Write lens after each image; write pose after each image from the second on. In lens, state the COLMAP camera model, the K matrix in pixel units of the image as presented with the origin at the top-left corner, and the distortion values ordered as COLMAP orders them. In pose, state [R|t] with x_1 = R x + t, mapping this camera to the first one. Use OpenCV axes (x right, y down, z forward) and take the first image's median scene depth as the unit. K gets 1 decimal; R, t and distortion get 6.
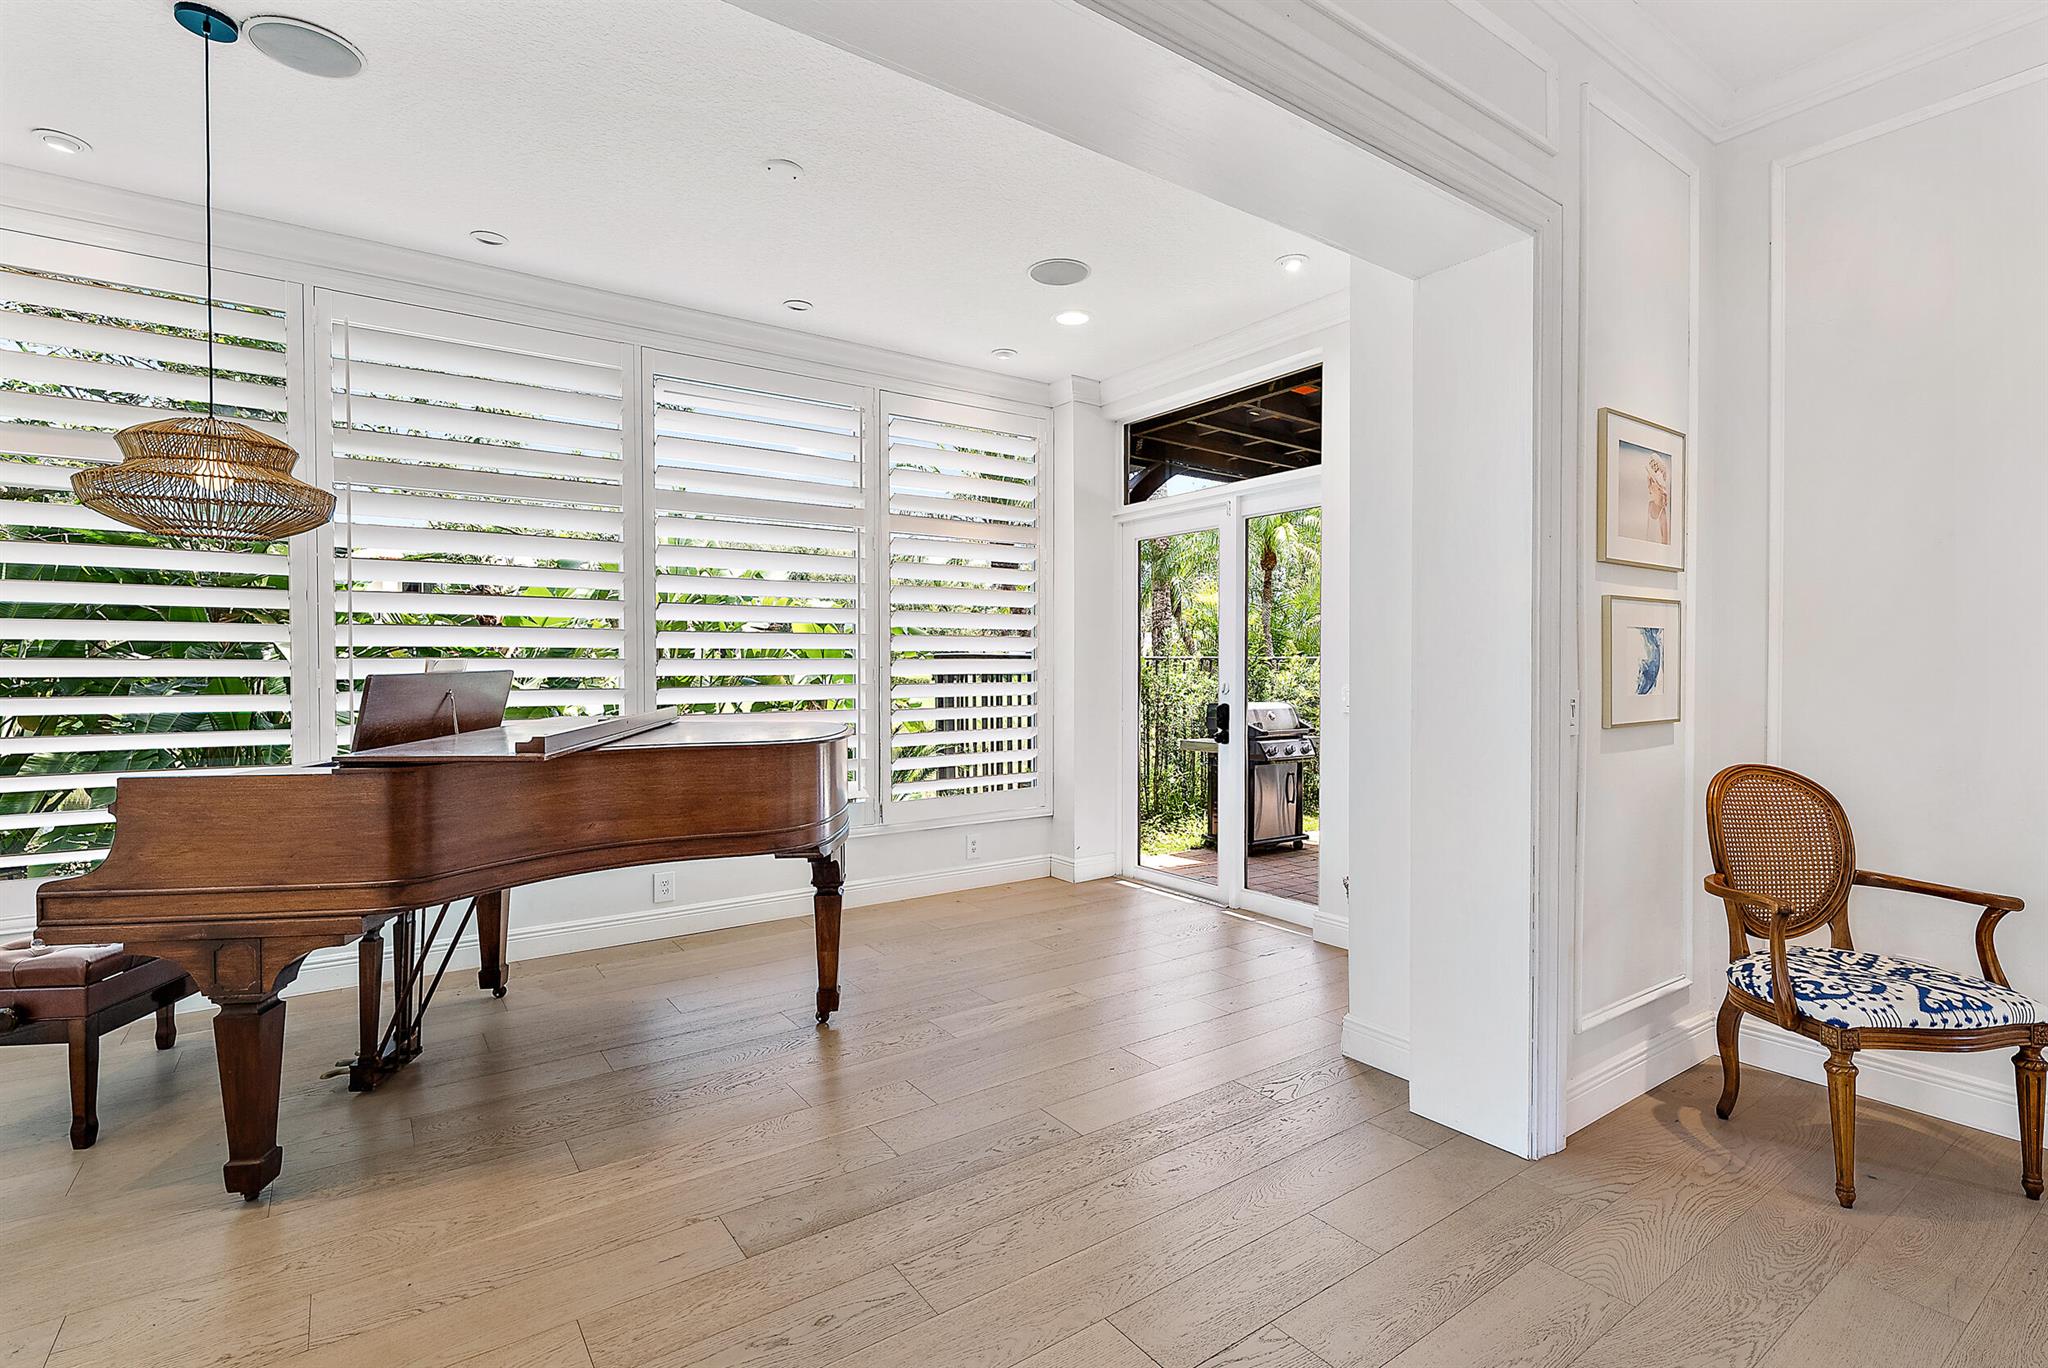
lens RADIAL K [[914.5, 0, 1023.5], [0, 914.5, 676.3], [0, 0, 1]] dist [0.004772, -0.001502]
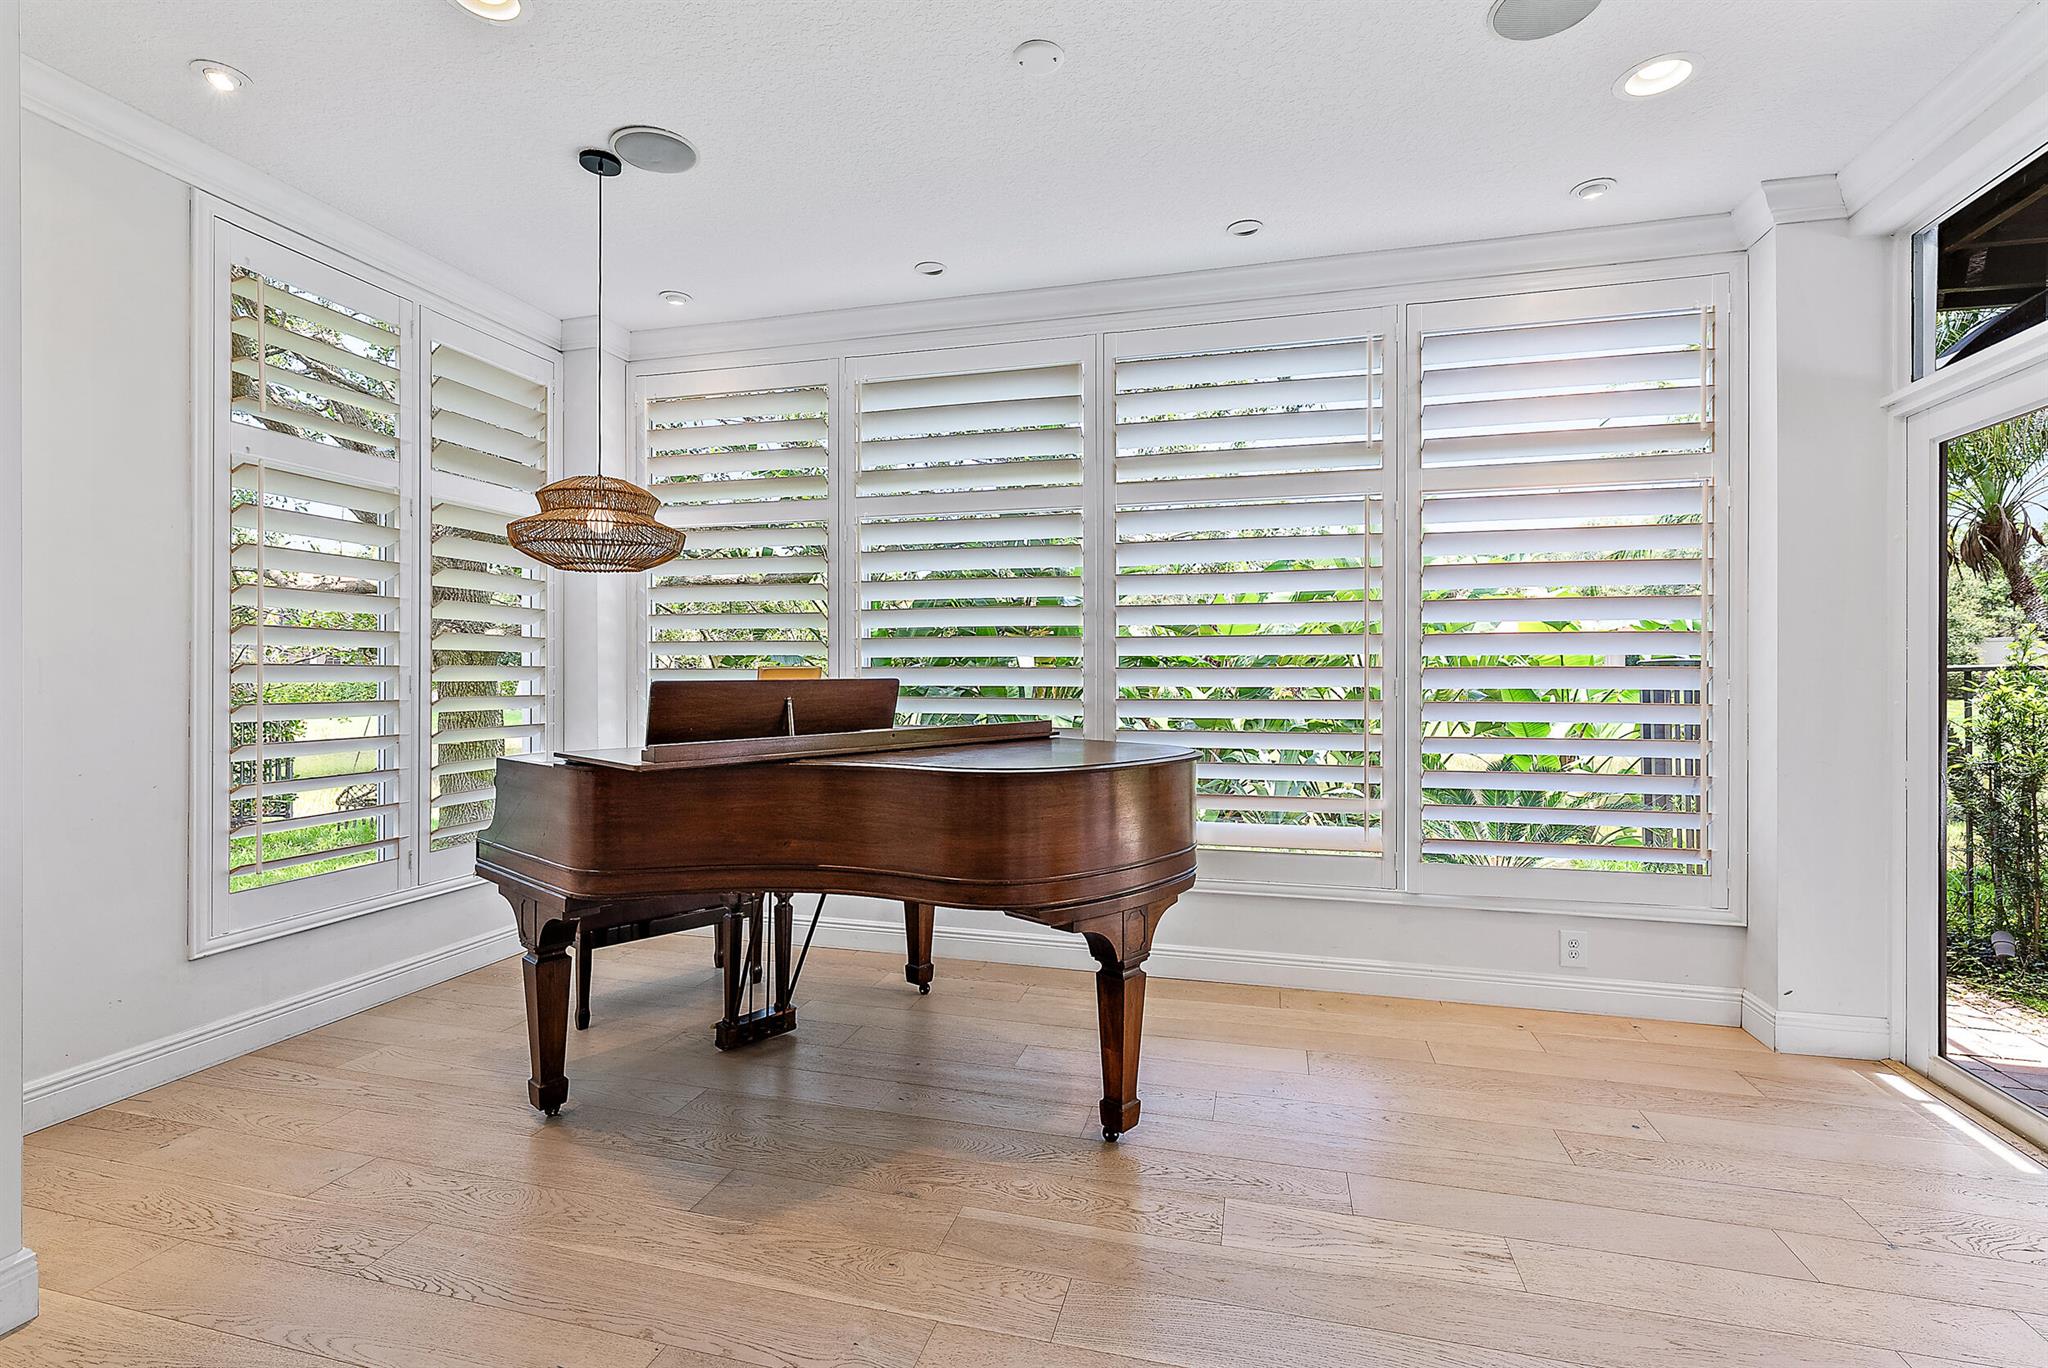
lens RADIAL K [[914.5, 0, 1024.9], [0, 914.5, 676.3], [0, 0, 1]] dist [0.004772, -0.001502]
pose [[0.659580, 0.002037, -0.751631, 0.252830], [-0.013753, 0.999862, -0.009359, -0.000673], [0.751508, 0.016510, 0.659517, 0.359910]]
